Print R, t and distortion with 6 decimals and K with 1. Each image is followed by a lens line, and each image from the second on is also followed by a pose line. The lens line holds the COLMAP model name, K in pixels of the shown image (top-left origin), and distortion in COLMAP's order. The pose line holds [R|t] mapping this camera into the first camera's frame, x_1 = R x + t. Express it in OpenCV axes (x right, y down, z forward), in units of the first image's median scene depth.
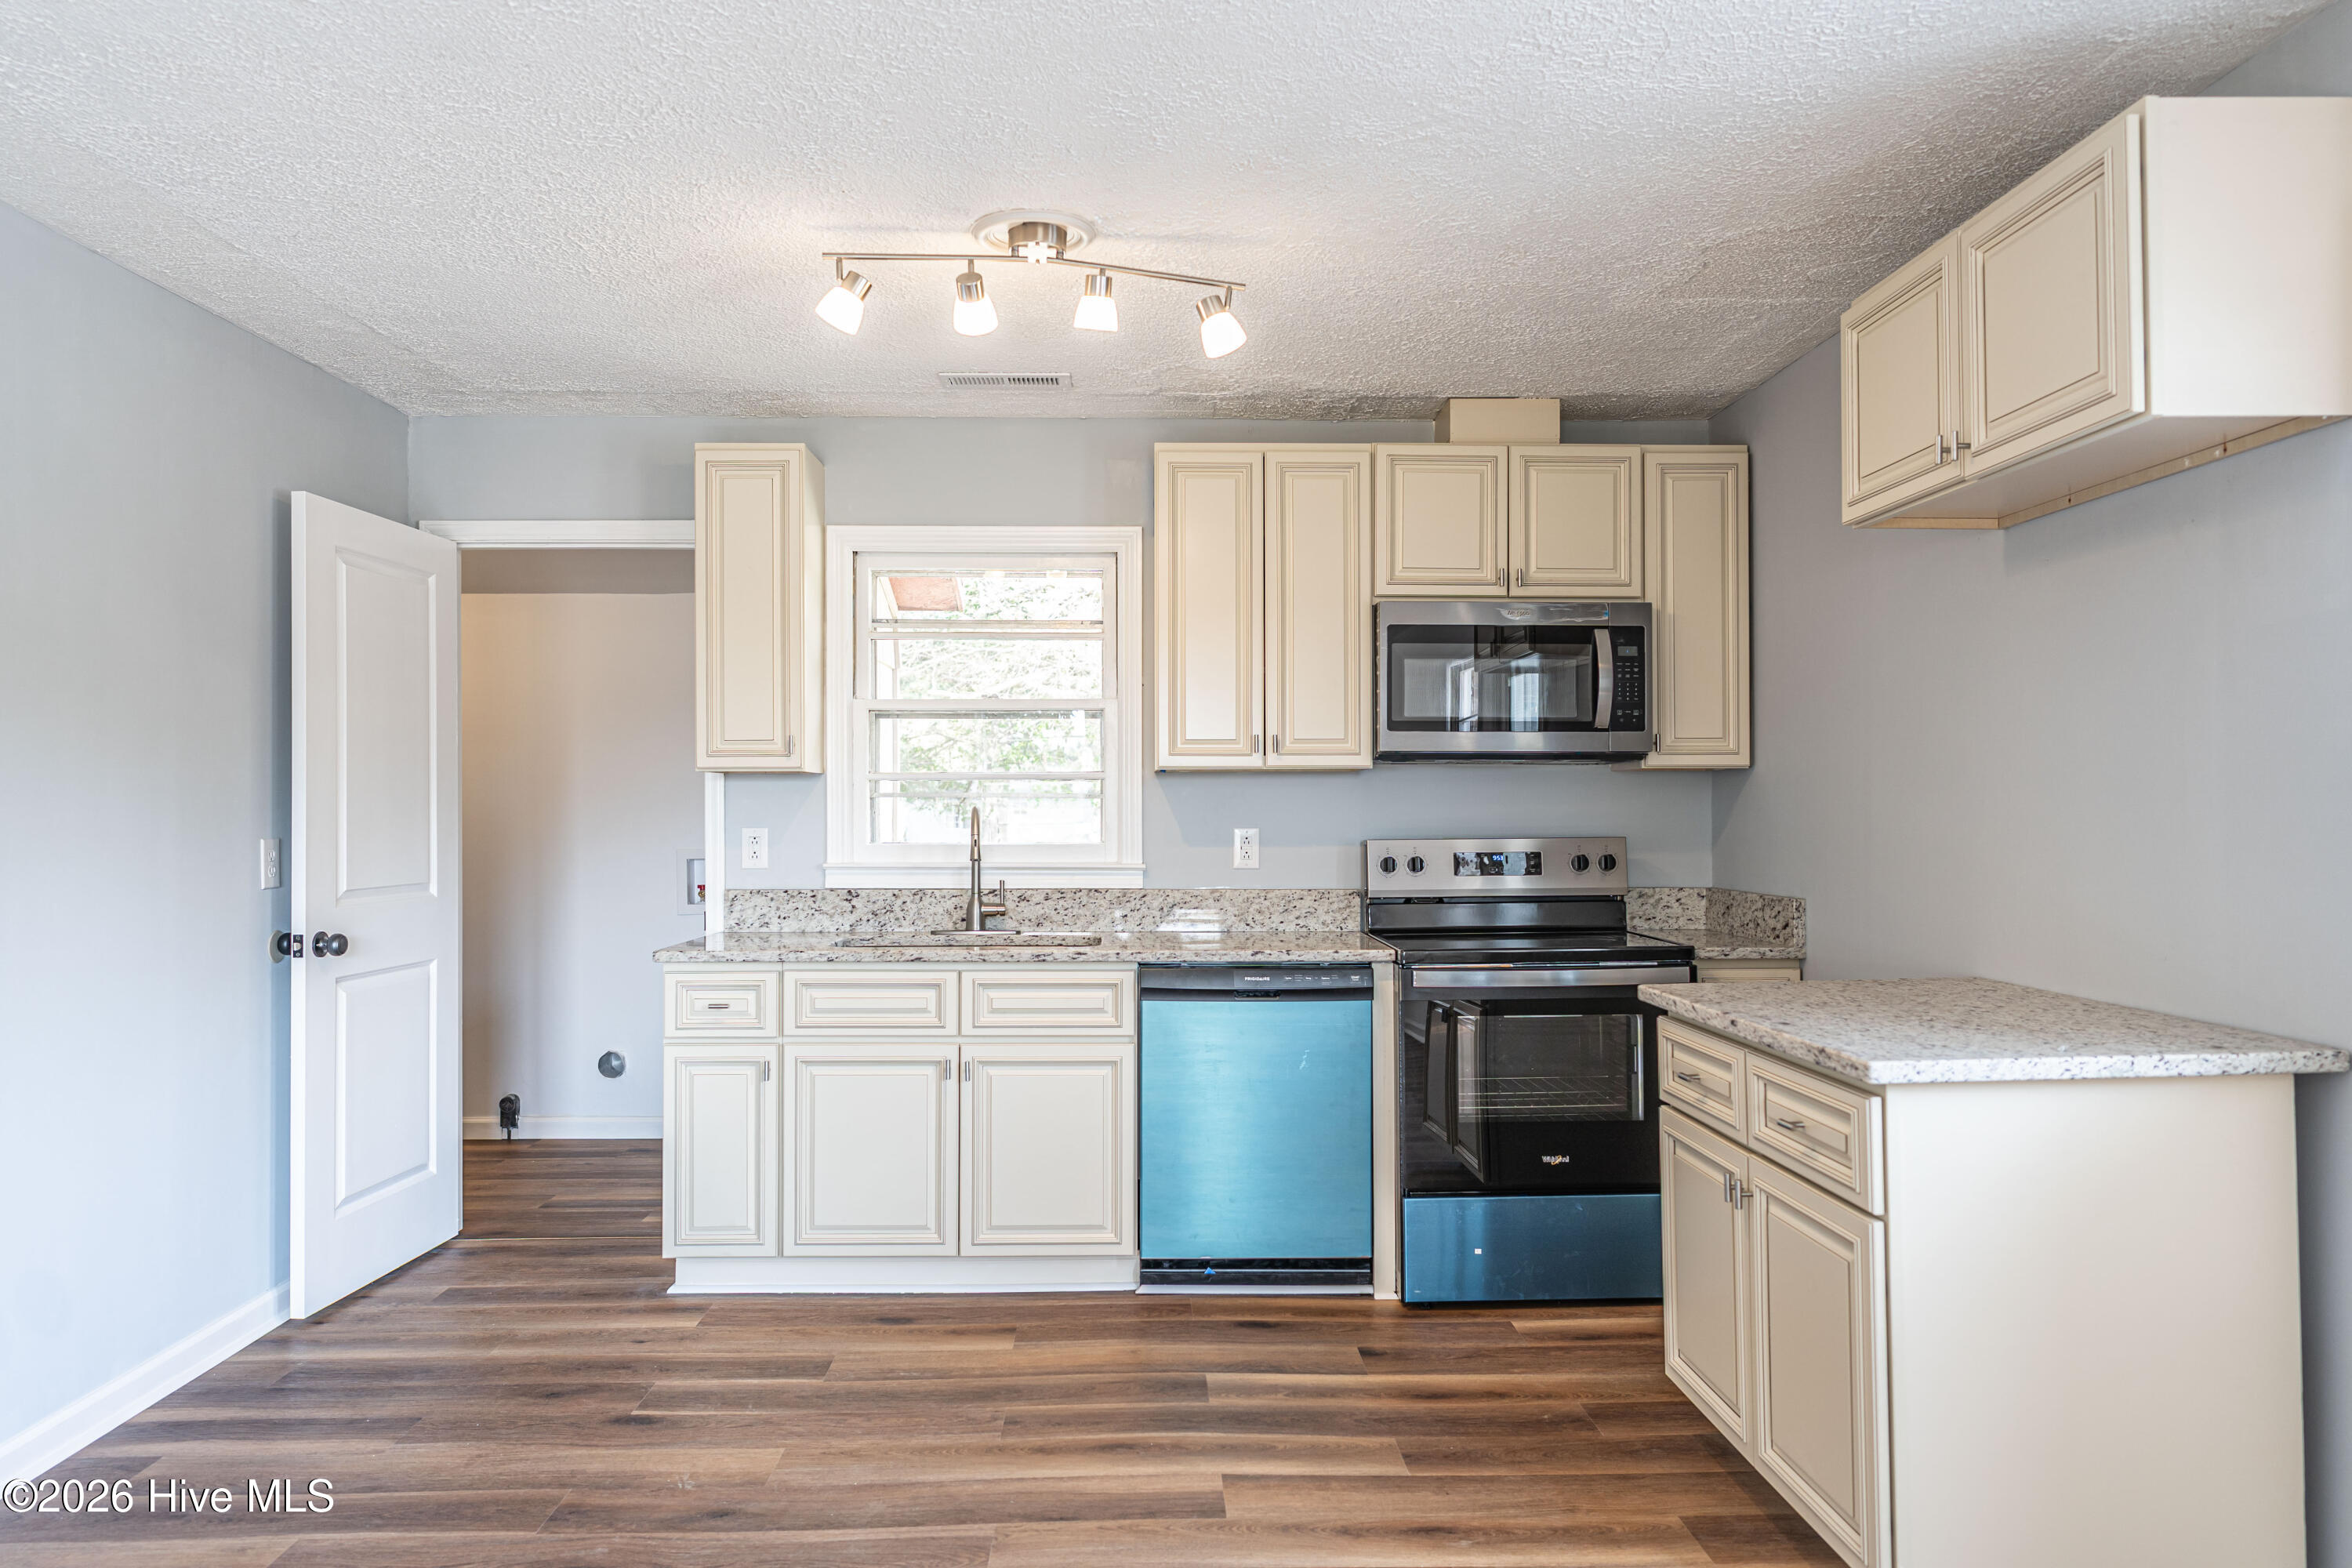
lens RADIAL K [[1584.2, 0, 1173.5], [0, 1584.2, 792.0], [0, 0, 1]] dist [-0.001427, 0.001641]
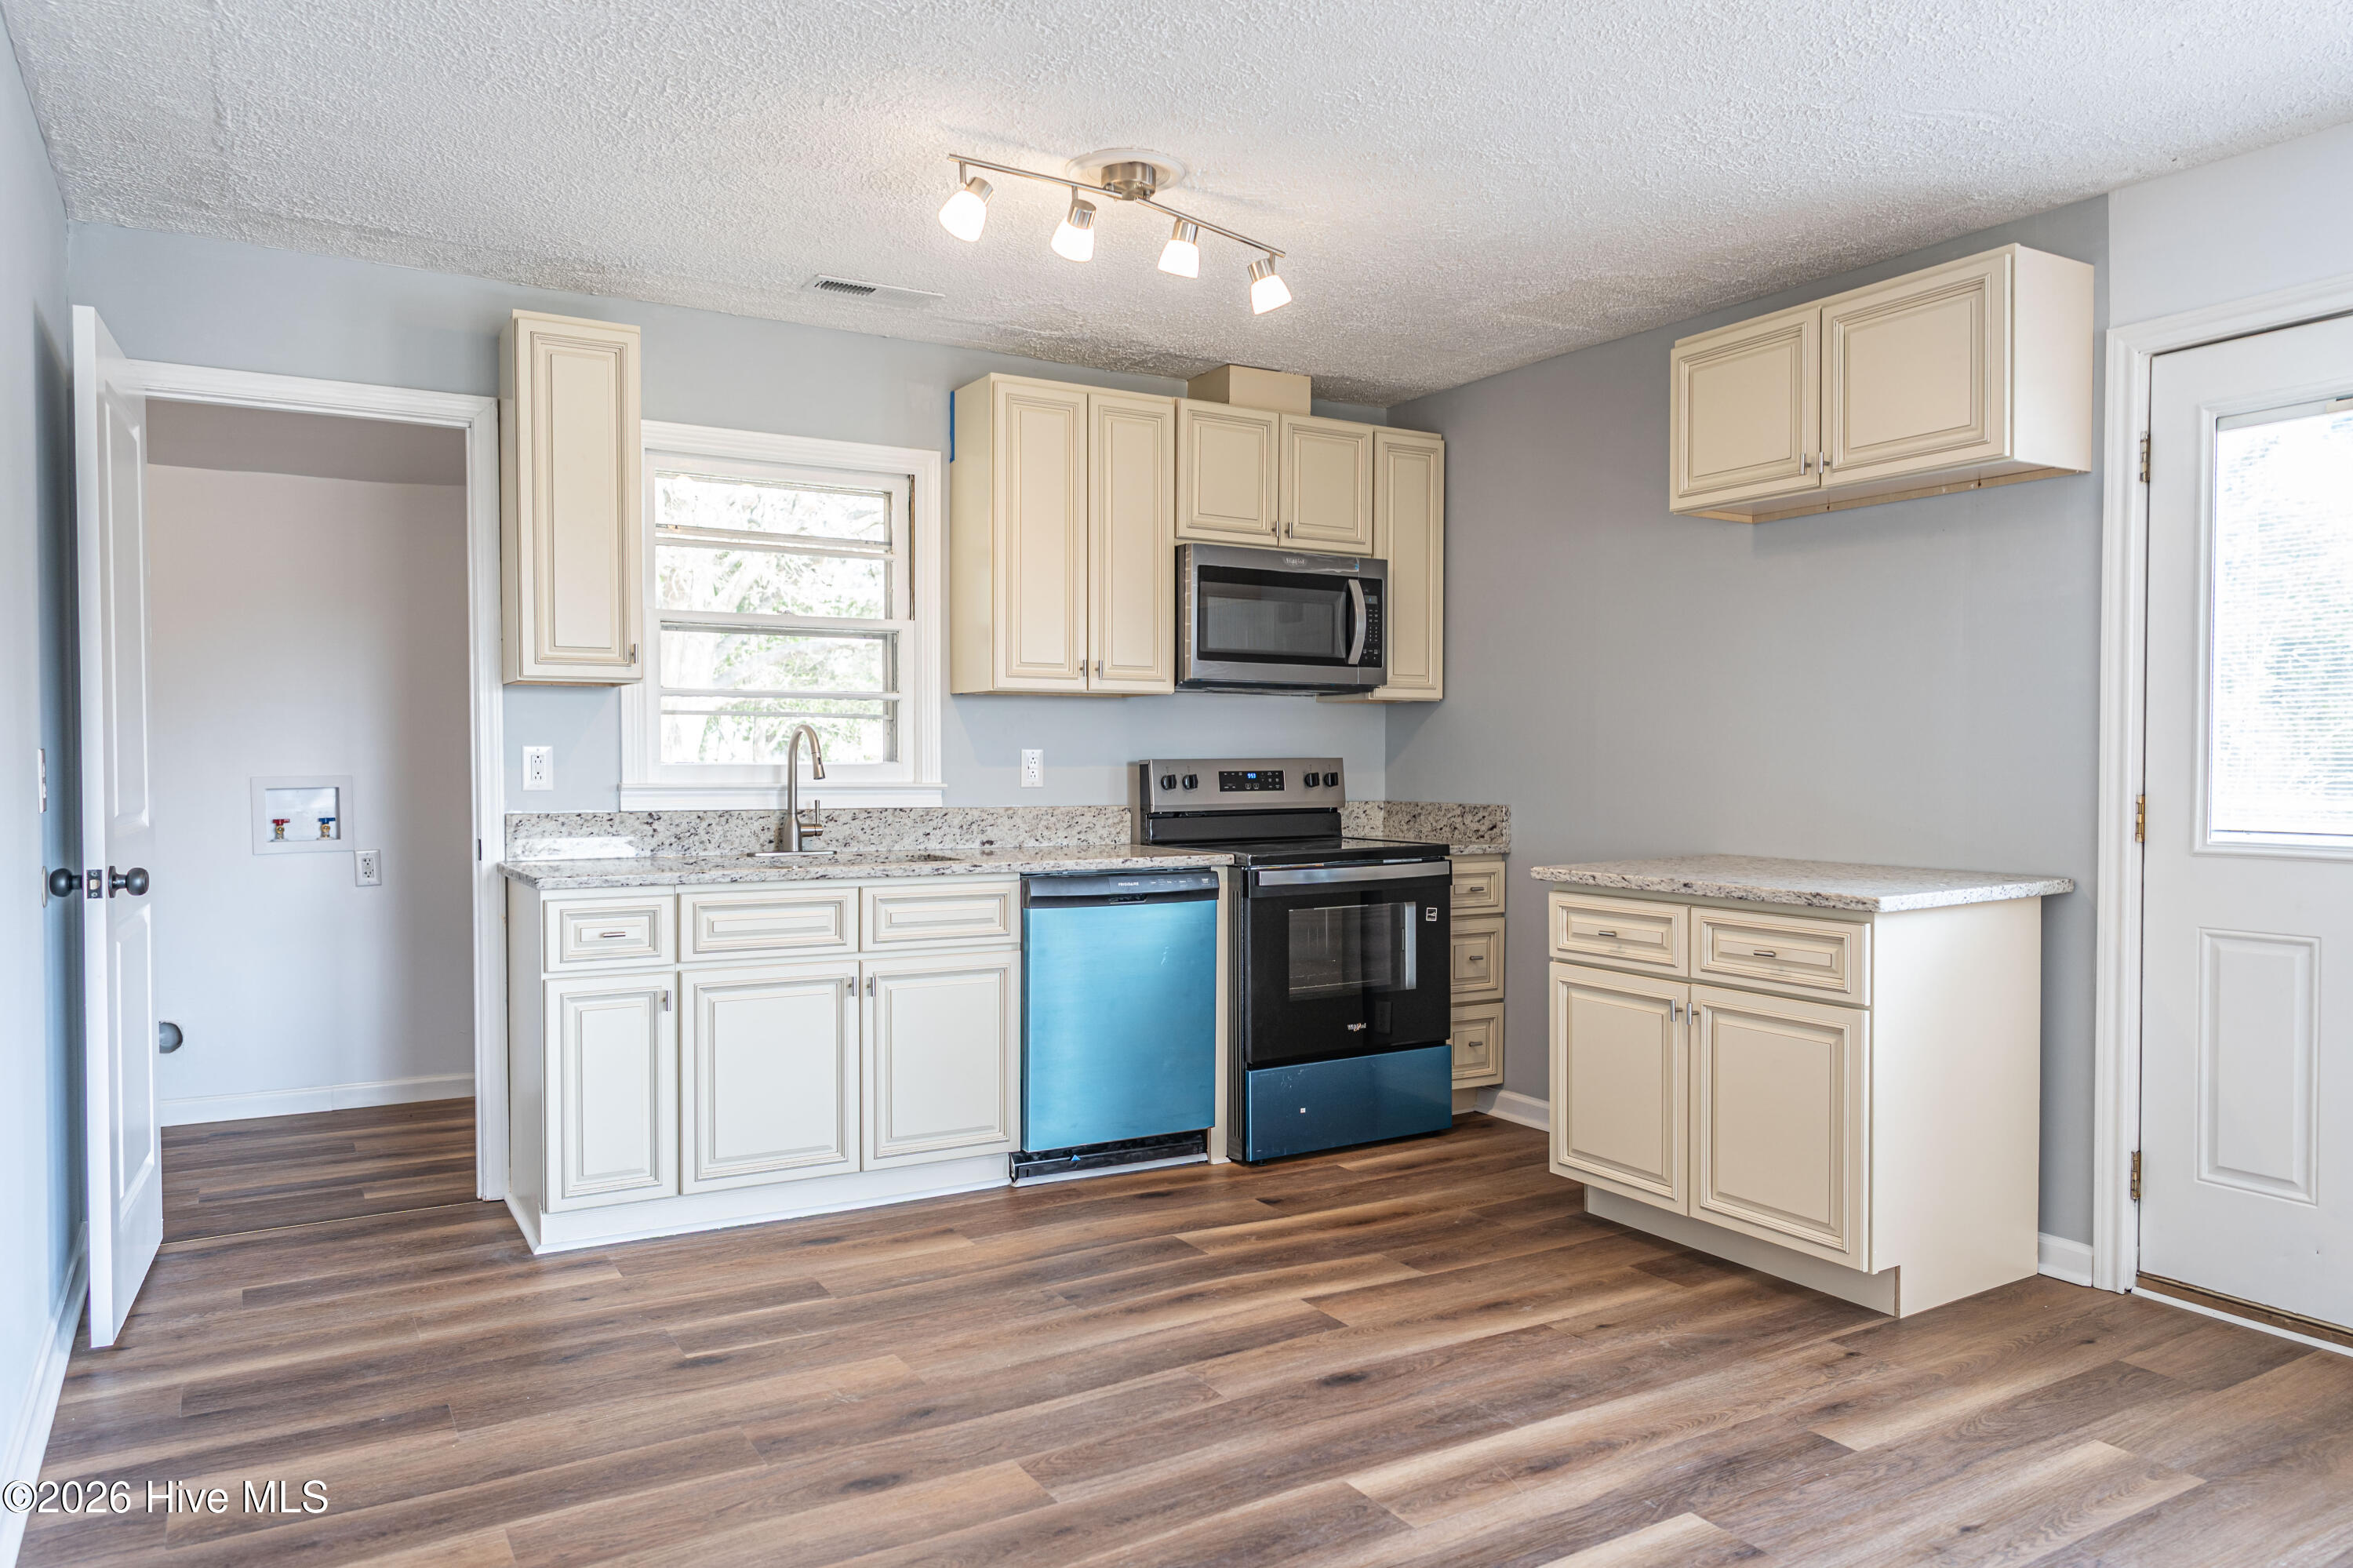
lens RADIAL K [[1574.6, 0, 1177.0], [0, 1574.6, 793.9], [0, 0, 1]] dist [-0.000183, 0.000436]
pose [[0.871856, -0.007876, 0.489700, -0.445634], [-0.009080, 0.999439, 0.032241, 0.020778], [-0.489679, -0.032556, 0.871295, 0.044265]]
